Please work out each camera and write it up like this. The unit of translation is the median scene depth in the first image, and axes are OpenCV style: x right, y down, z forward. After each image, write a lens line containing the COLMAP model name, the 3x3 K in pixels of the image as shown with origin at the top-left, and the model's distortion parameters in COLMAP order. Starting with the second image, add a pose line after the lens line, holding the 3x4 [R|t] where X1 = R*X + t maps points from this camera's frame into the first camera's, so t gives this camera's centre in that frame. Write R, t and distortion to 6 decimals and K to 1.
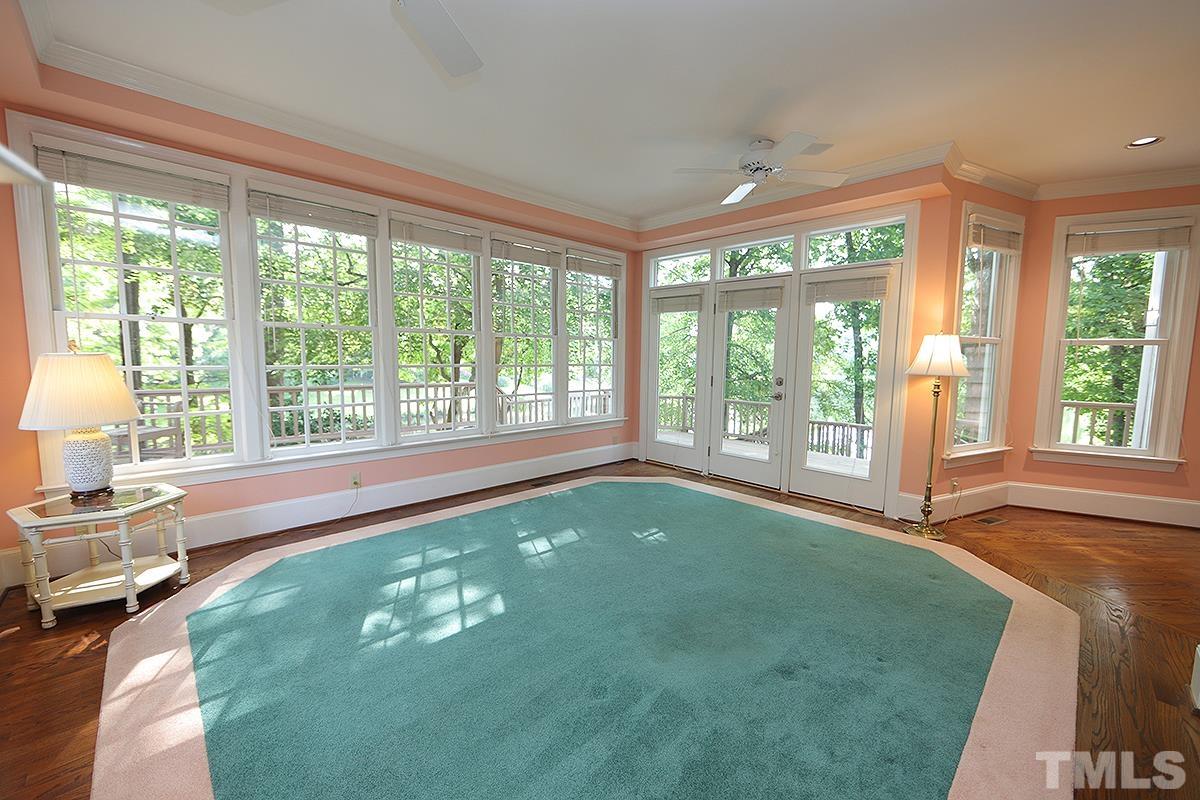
lens RADIAL K [[470.8, 0, 600.3], [0, 470.8, 399.9], [0, 0, 1]] dist [-0.006981, 0.000082]
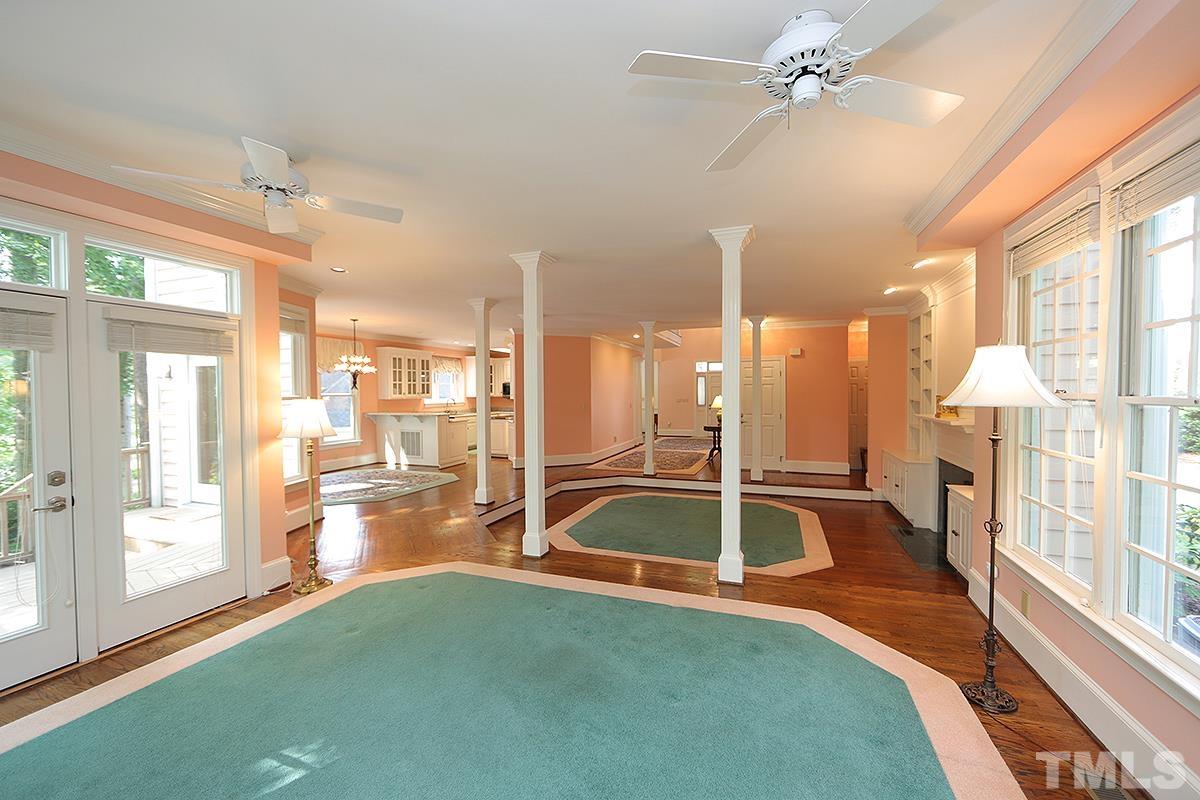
lens RADIAL K [[470.8, 0, 602.9], [0, 470.8, 401.9], [0, 0, 1]] dist [-0.006981, 0.000082]
pose [[-0.431475, -0.033772, 0.901492, -0.465737], [0.082120, 0.993680, 0.076530, -0.135859], [-0.898379, 0.107051, -0.425975, 0.719818]]
